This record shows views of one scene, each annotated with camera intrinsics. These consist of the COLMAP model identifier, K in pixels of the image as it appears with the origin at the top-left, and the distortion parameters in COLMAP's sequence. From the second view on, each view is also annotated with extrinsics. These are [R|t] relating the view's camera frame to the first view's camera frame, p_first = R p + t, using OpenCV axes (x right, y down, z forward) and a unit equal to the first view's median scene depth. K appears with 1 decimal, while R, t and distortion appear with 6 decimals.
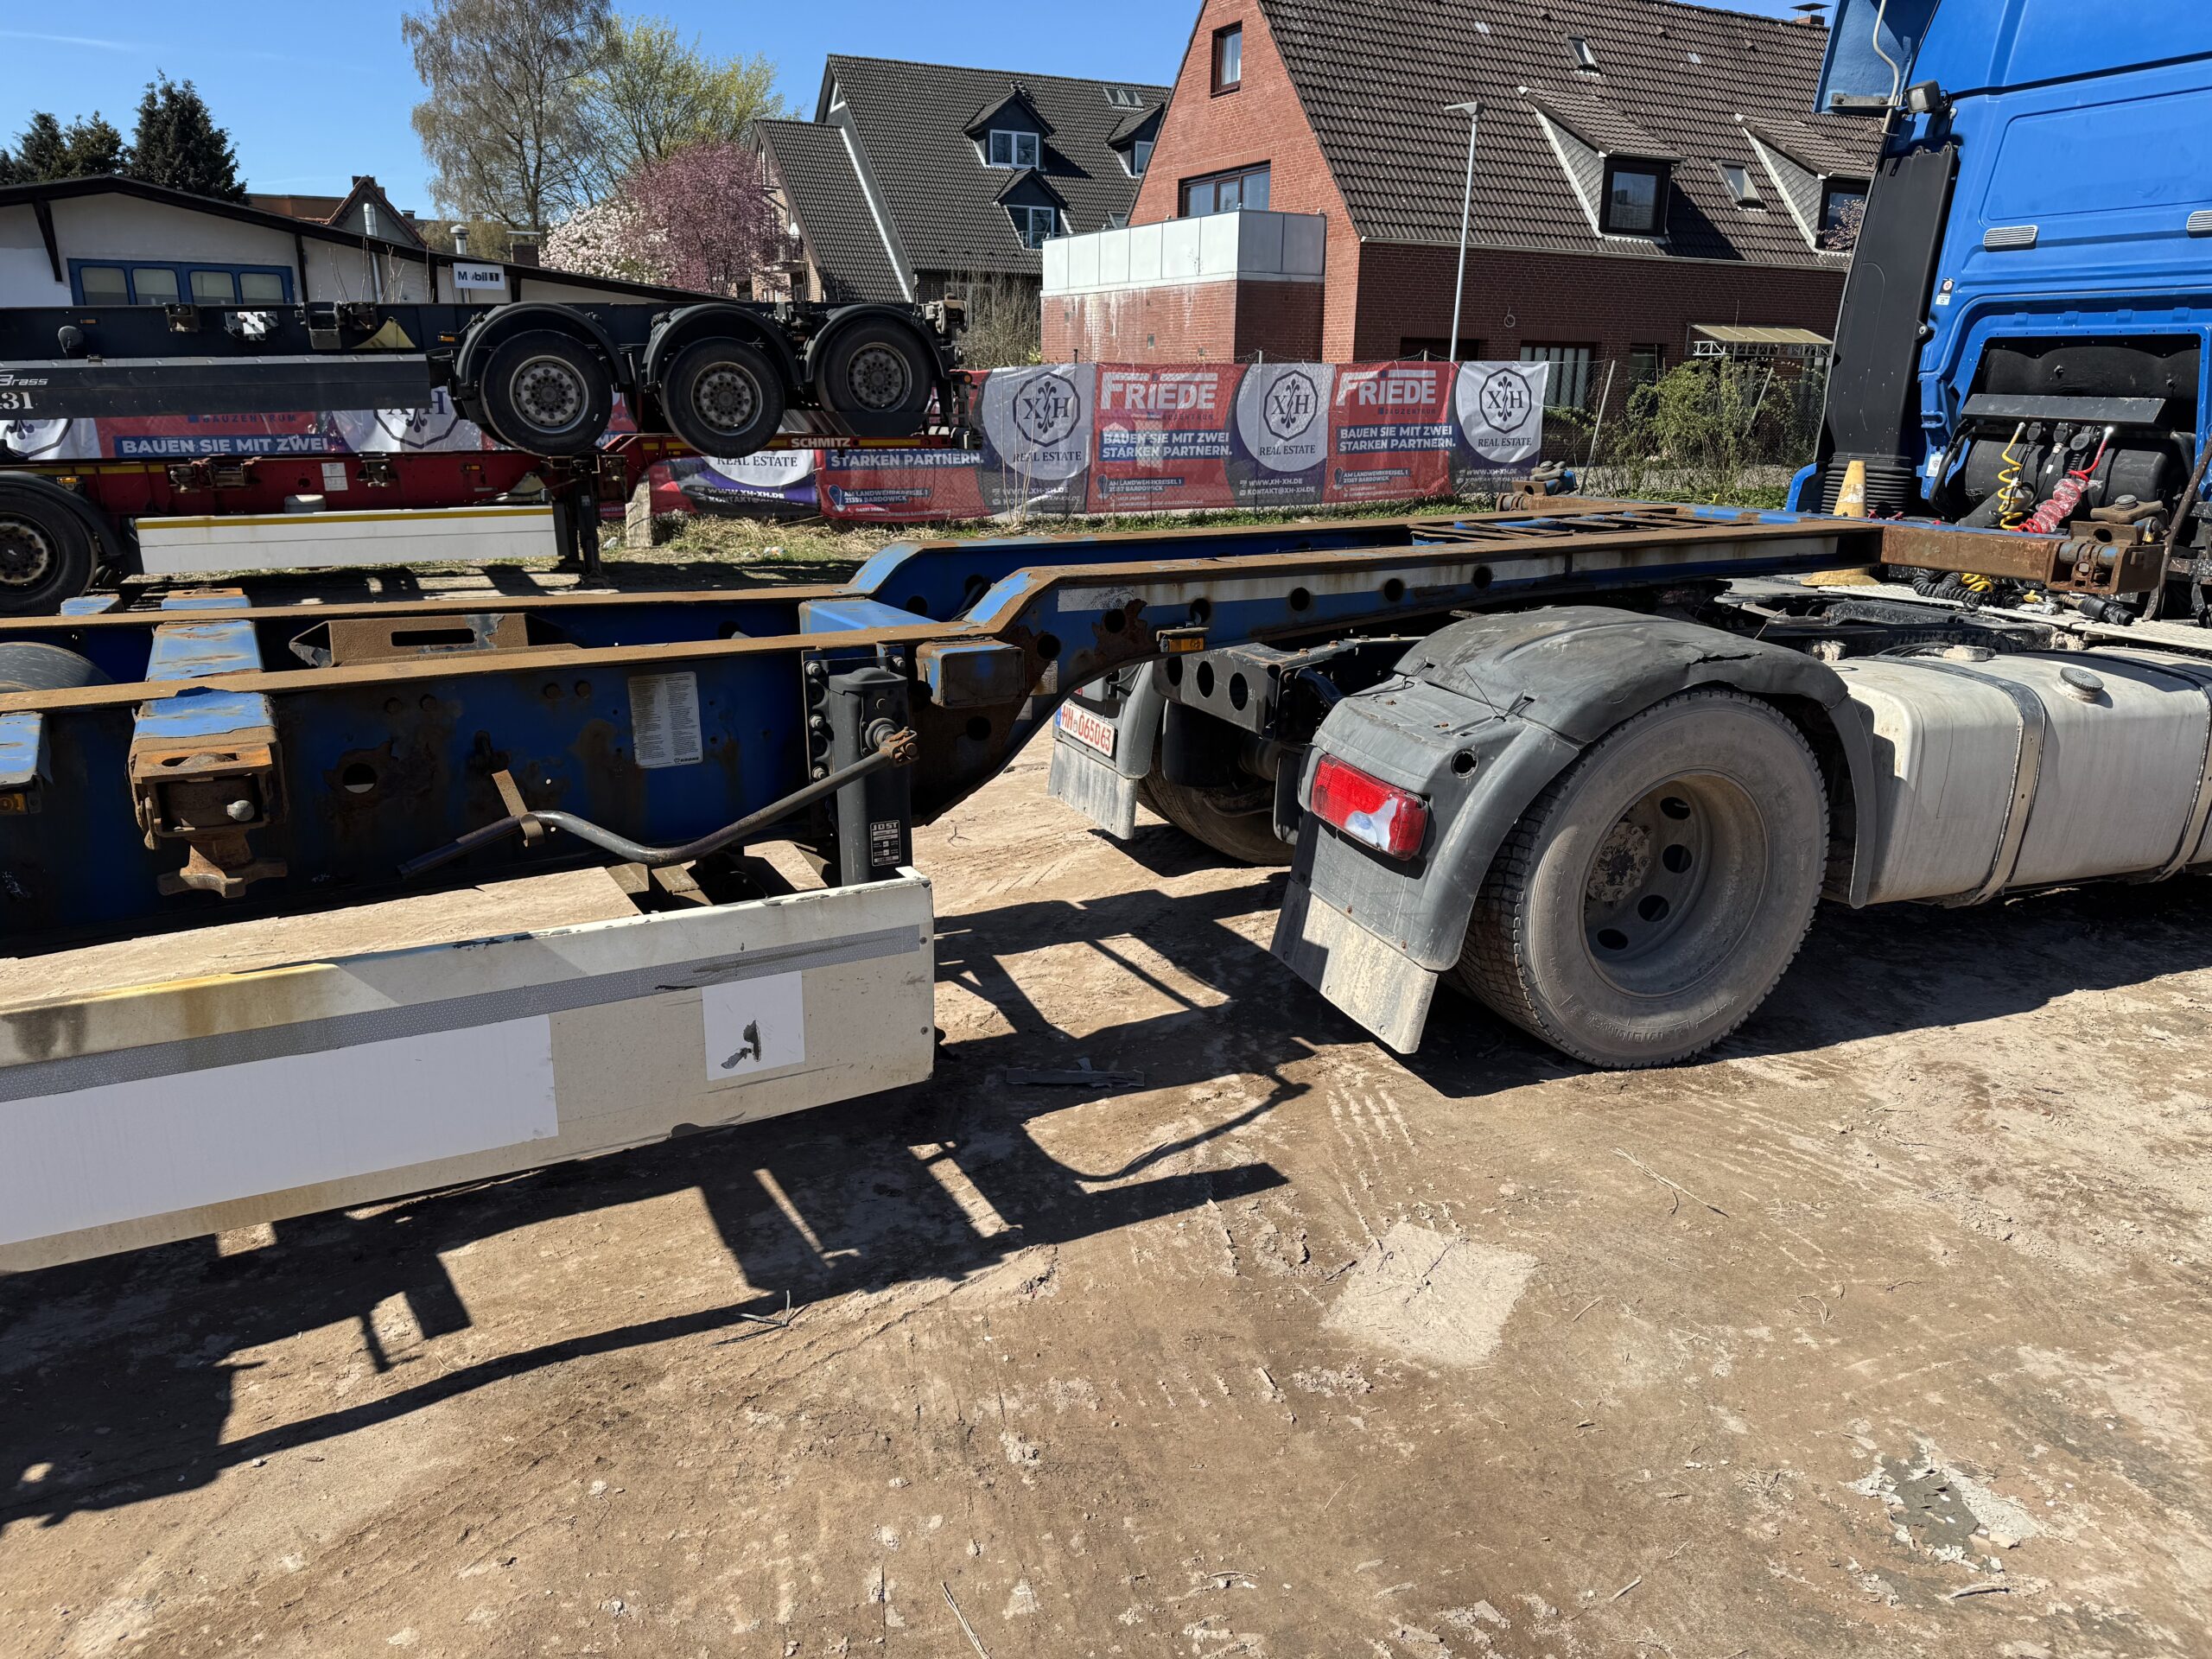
lens RADIAL K [[1543.3, 0, 1098.5], [0, 1543.3, 857.0], [0, 0, 1]] dist [0.041731, -0.048642]
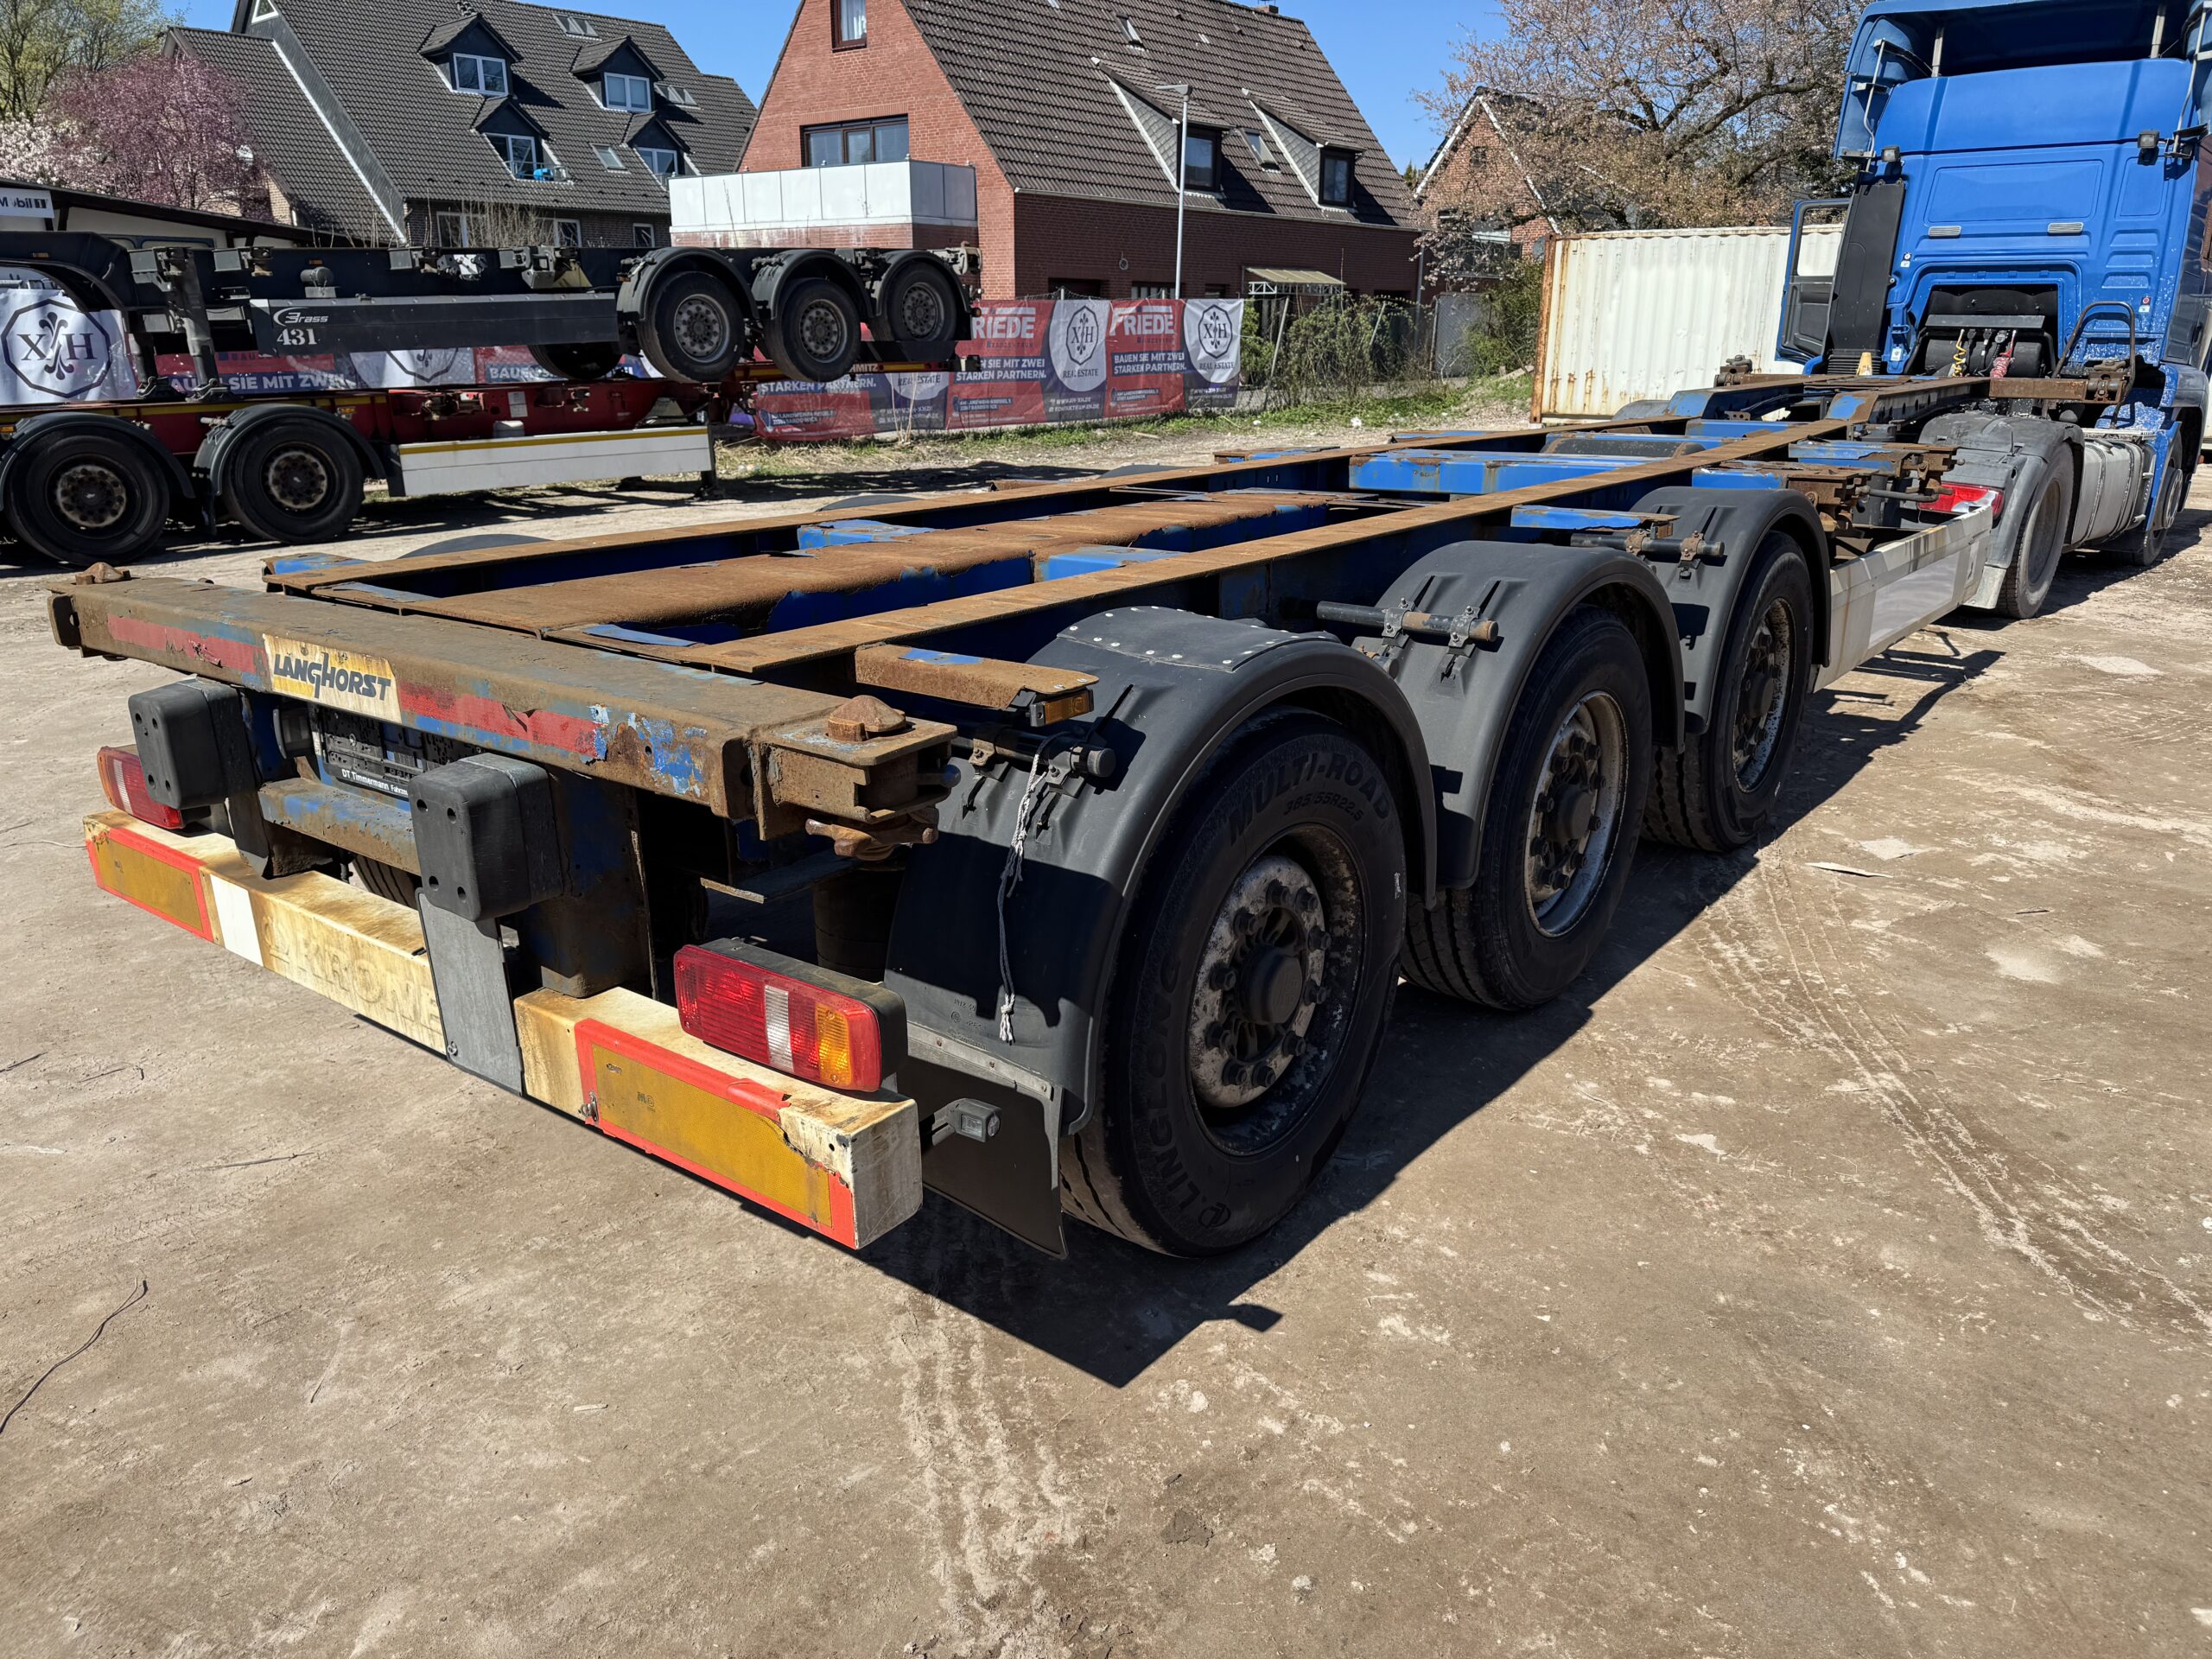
lens RADIAL K [[1543.3, 0, 1097.3], [0, 1543.3, 838.4], [0, 0, 1]] dist [0.041731, -0.048642]
pose [[0.919946, -0.130449, 0.369706, -0.614381], [0.120500, 0.991454, 0.049987, 0.062111], [-0.373067, -0.001435, 0.927803, -0.201243]]
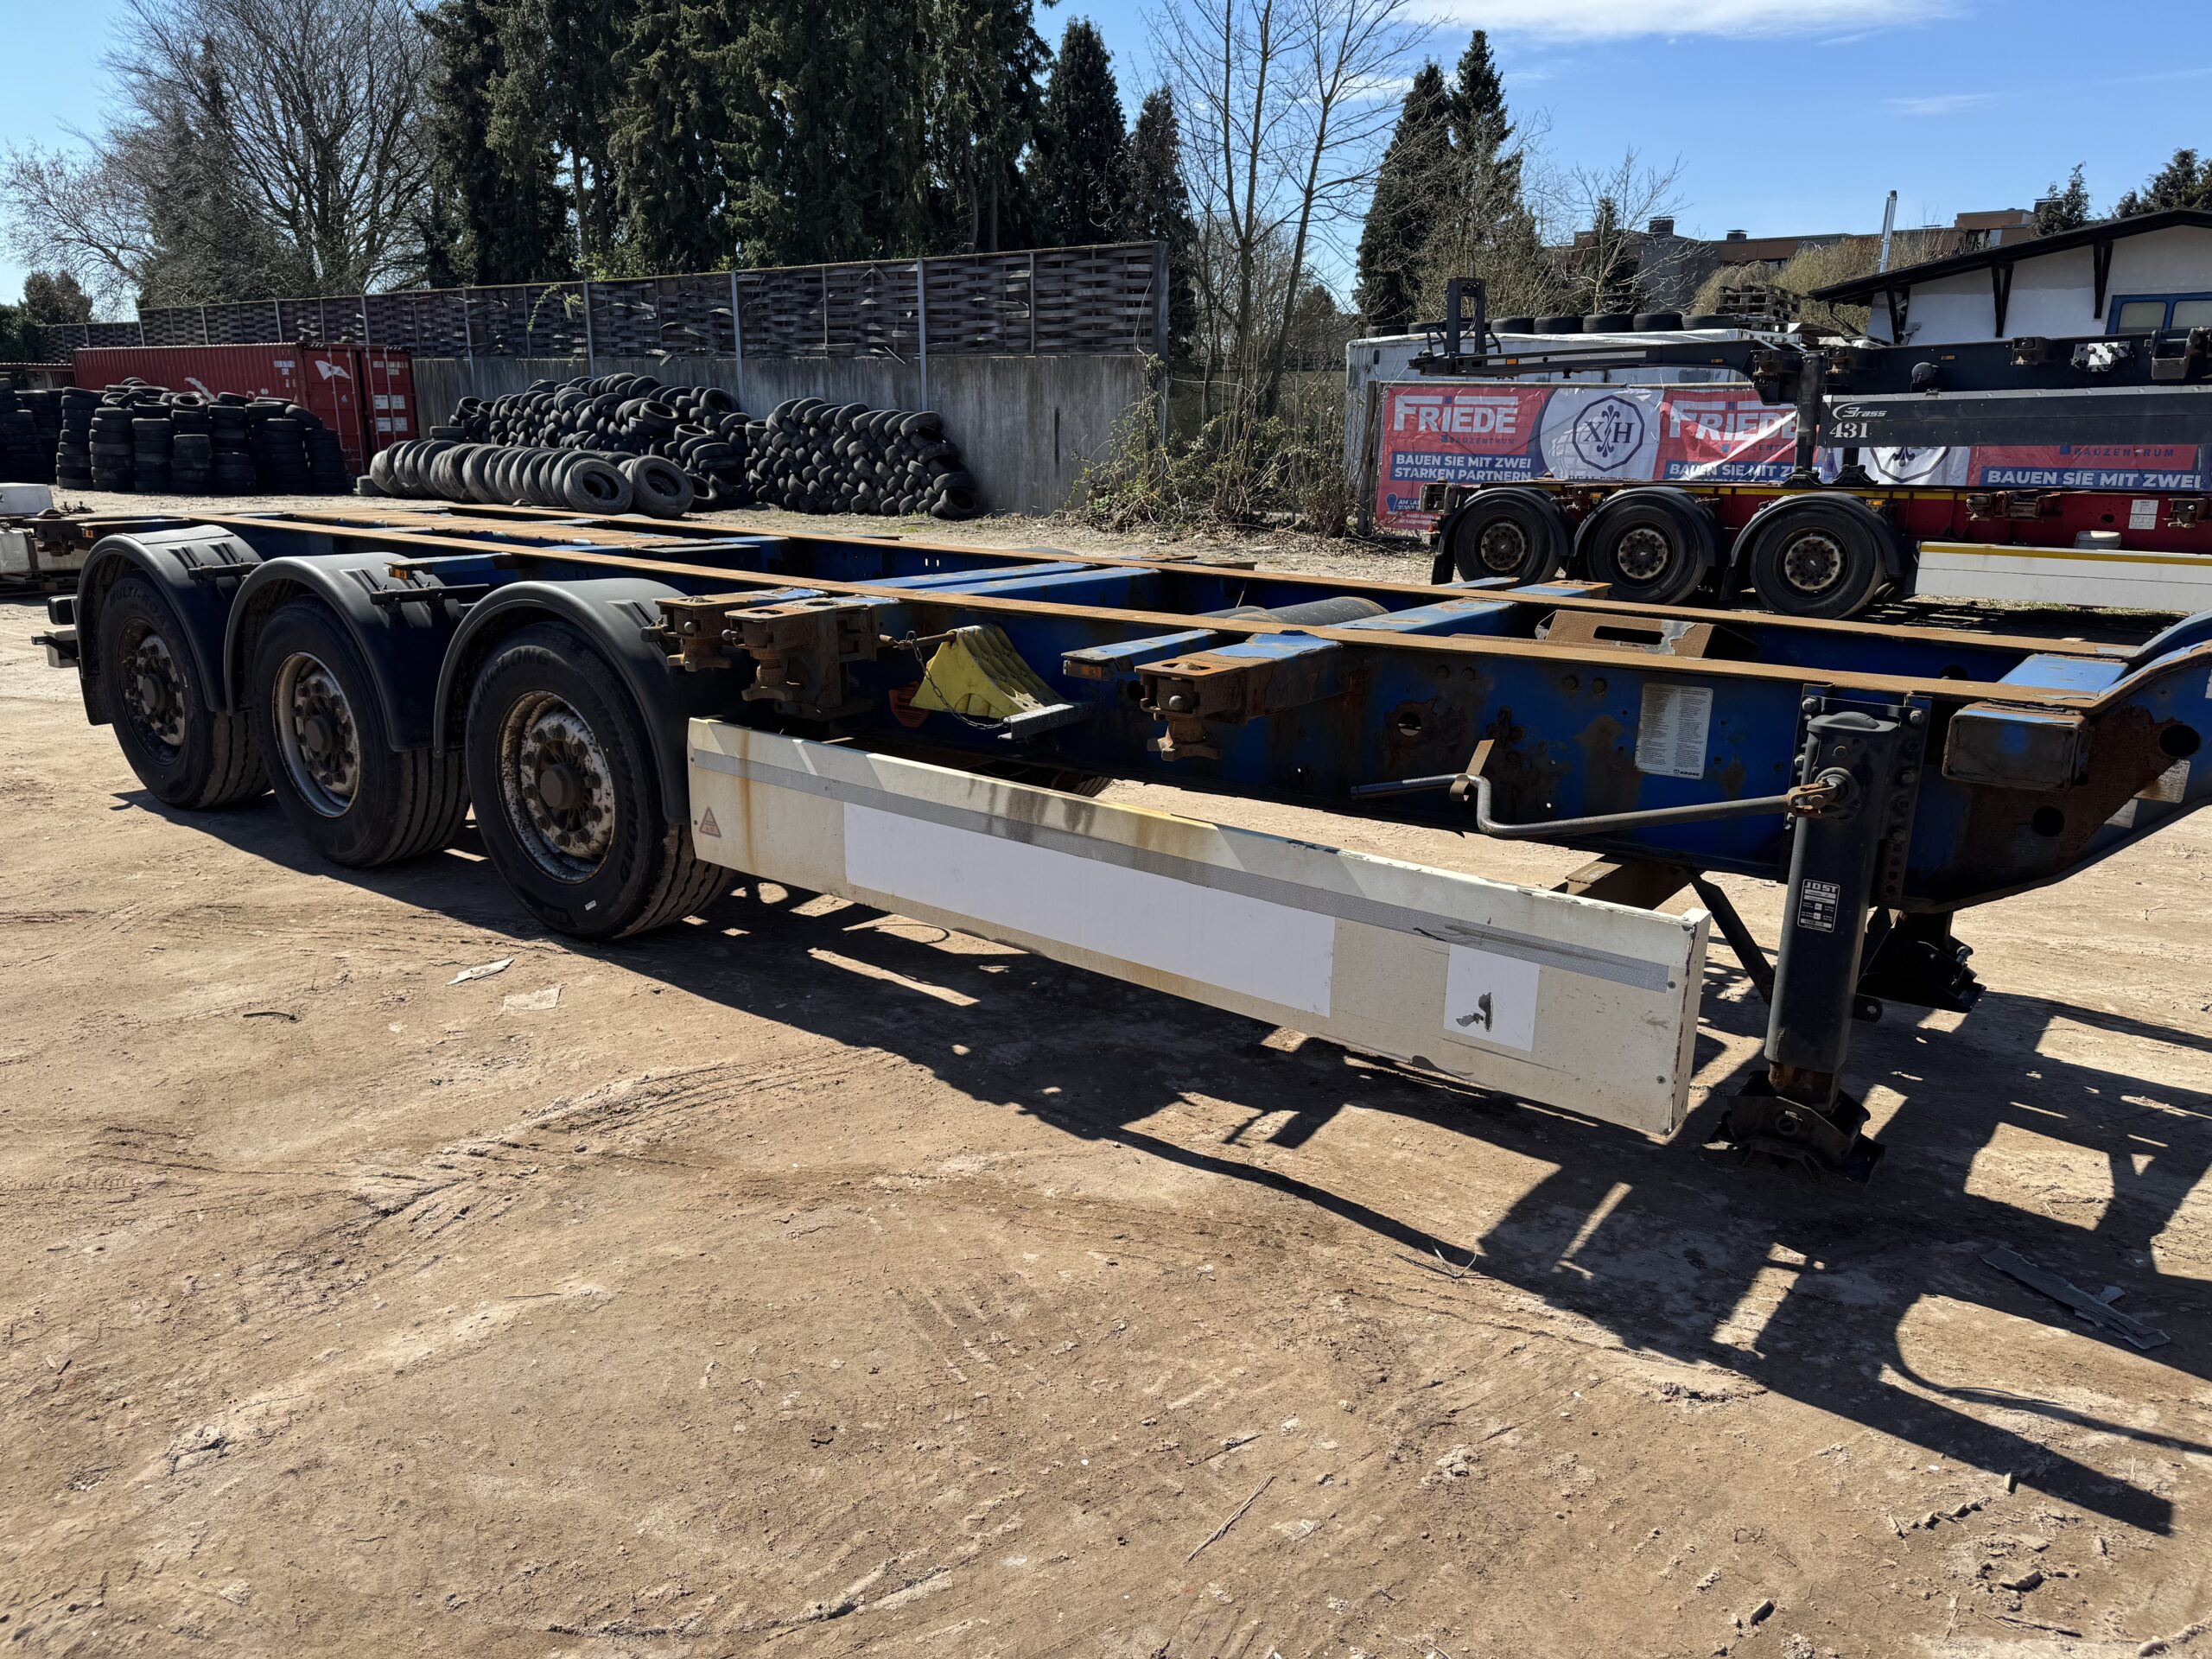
lens RADIAL K [[1543.3, 0, 1078.7], [0, 1543.3, 837.0], [0, 0, 1]] dist [0.041731, -0.048642]
pose [[0.400336, 0.241424, -0.883994, 0.142423], [-0.269580, 0.953011, 0.138188, -0.016841], [0.875818, 0.182985, 0.446608, 0.057982]]
